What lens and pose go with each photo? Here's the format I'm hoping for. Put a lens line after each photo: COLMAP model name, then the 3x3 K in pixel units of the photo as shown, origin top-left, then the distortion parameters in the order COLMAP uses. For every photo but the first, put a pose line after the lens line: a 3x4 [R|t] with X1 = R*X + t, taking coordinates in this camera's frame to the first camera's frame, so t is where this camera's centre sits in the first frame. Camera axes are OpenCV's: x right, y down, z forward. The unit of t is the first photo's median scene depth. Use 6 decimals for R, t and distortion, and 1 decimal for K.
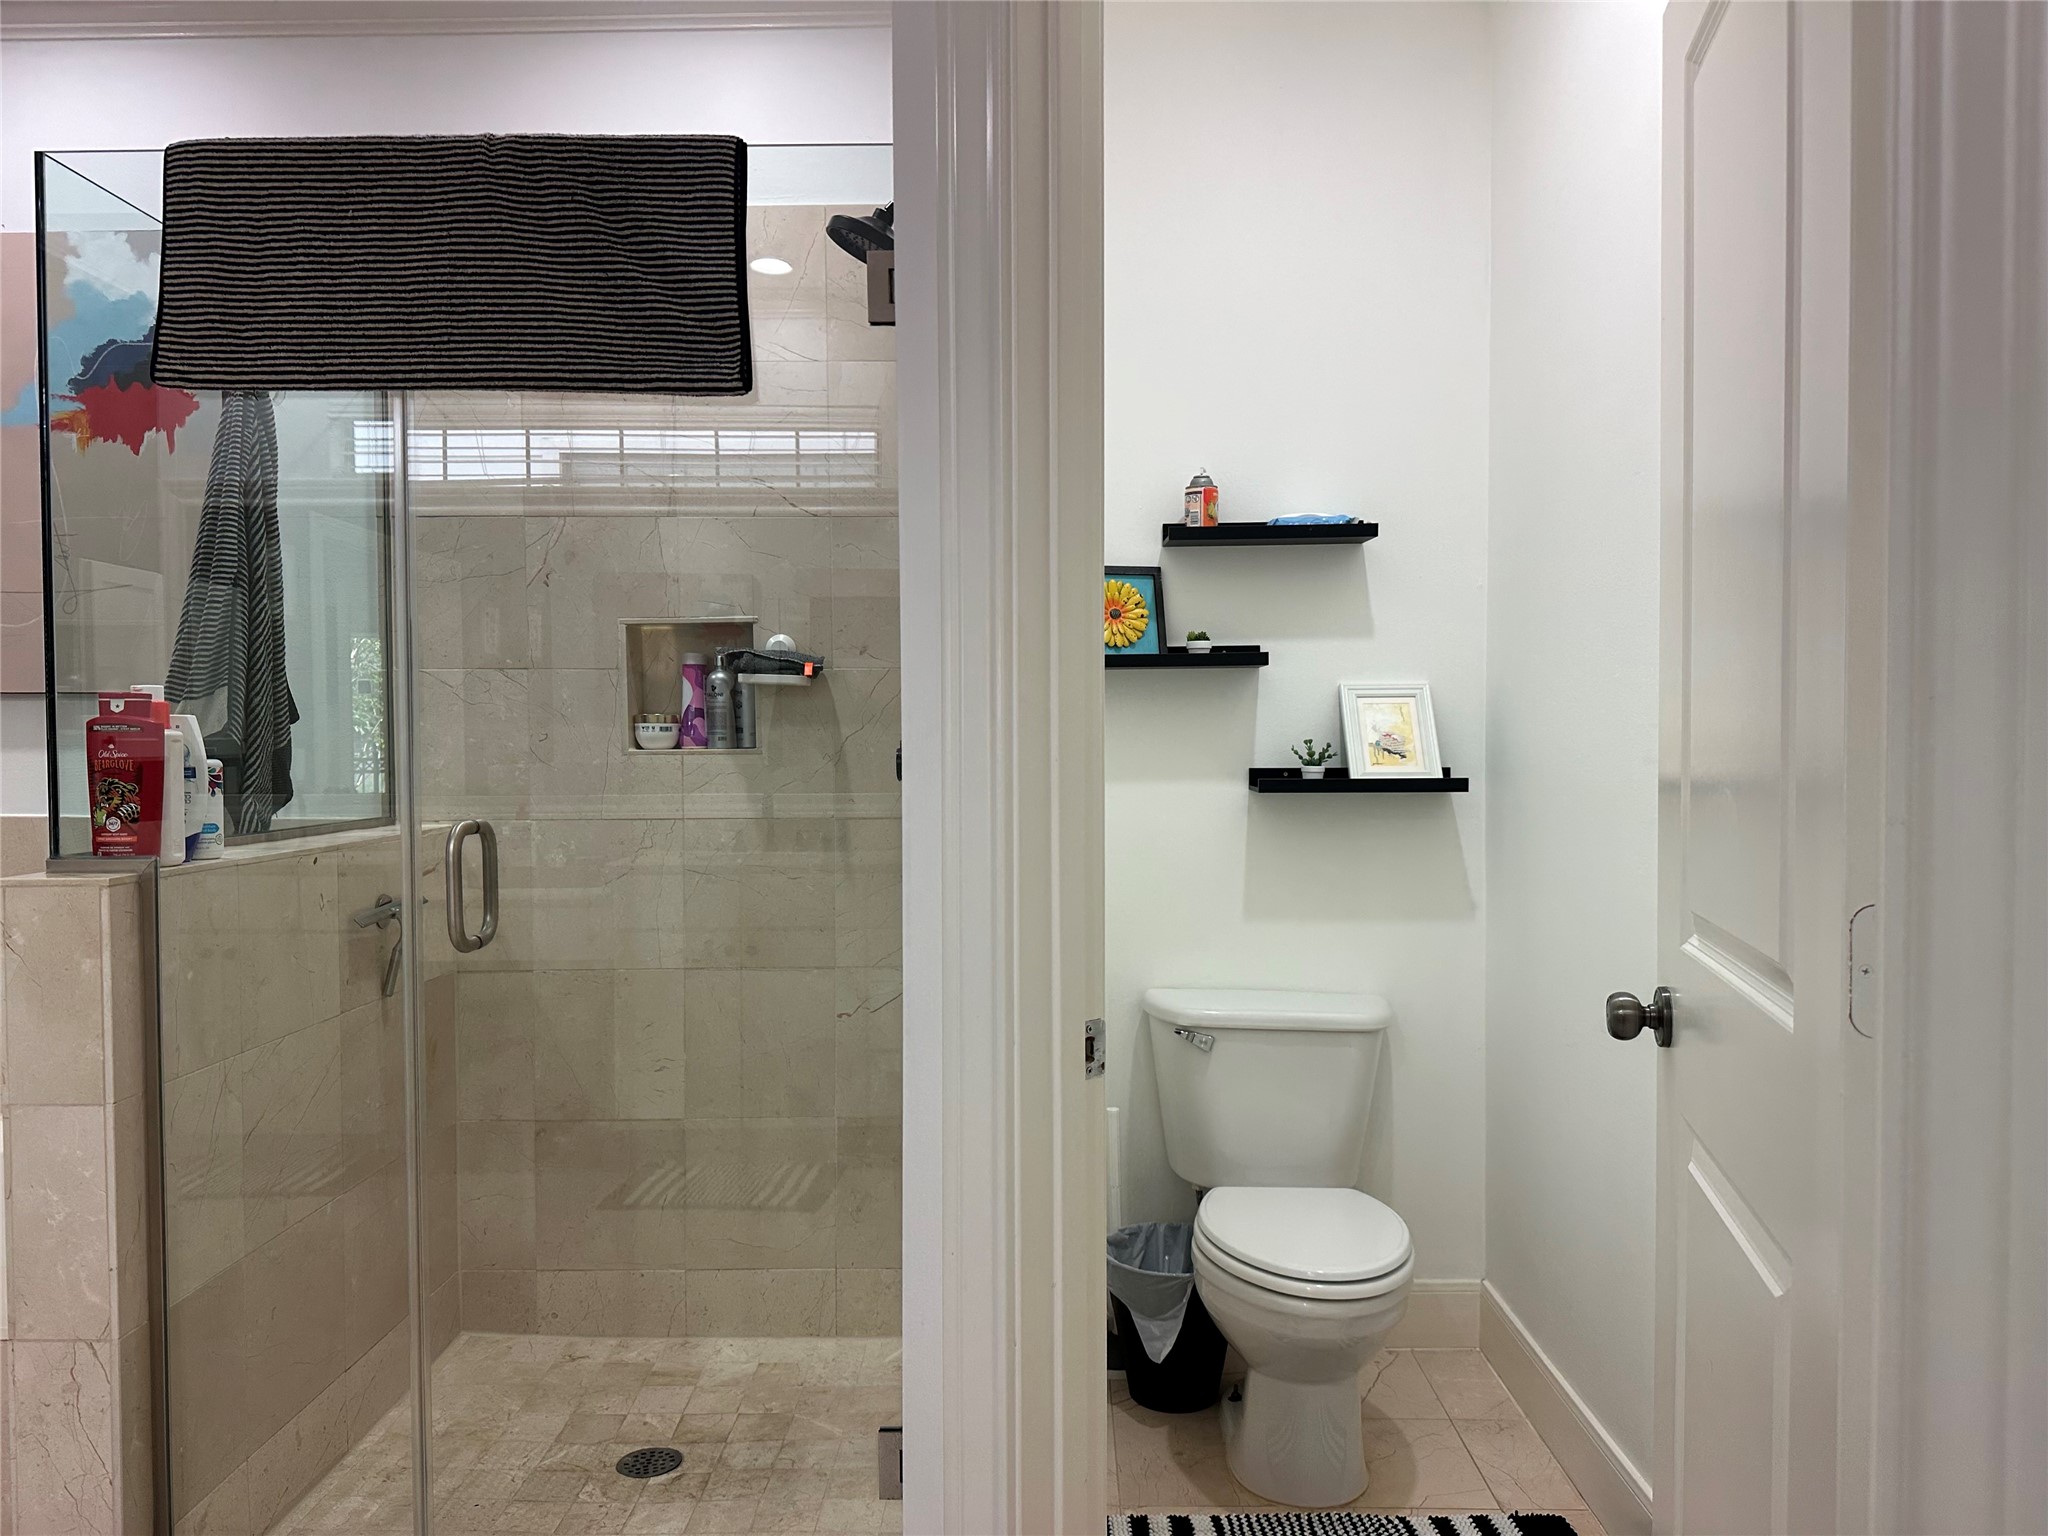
lens RADIAL K [[1444.1, 0, 1029.9], [0, 1444.1, 781.3], [0, 0, 1]] dist [-0.012092, -0.004370]
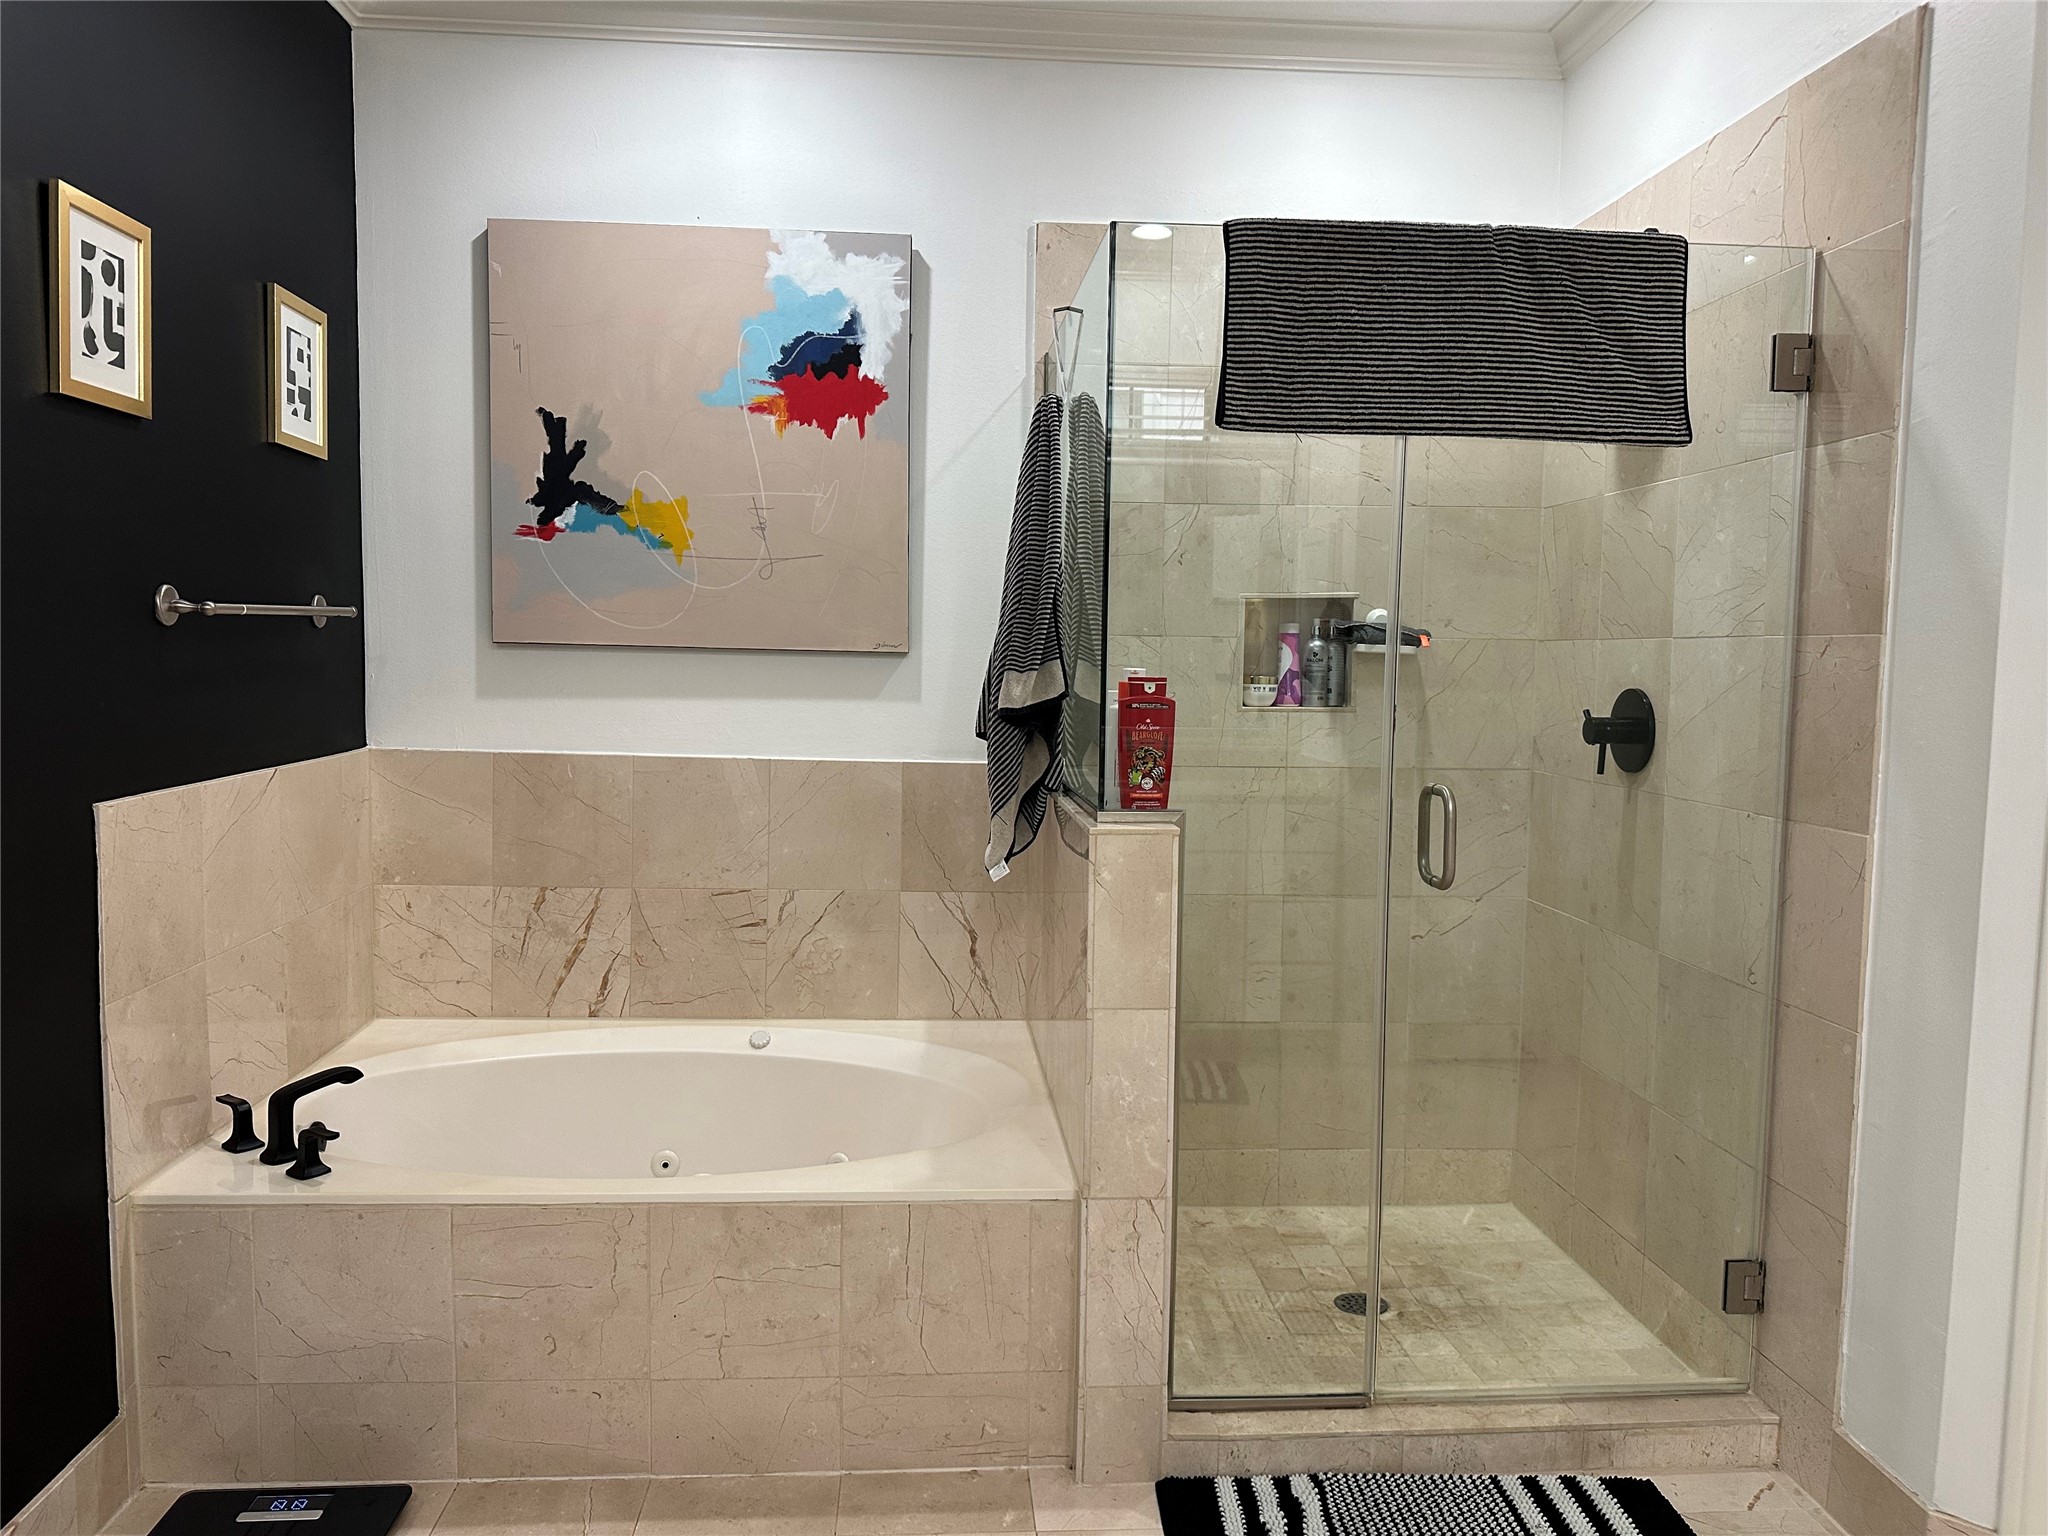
lens RADIAL K [[1422.5, 0, 1024.0], [0, 1422.5, 768.0], [0, 0, 1]] dist [0.125838, -0.243617]
pose [[0.996805, 0.009975, 0.079245, -0.558982], [-0.014047, 0.998600, 0.050989, -0.029505], [-0.078625, -0.051939, 0.995550, -0.140276]]
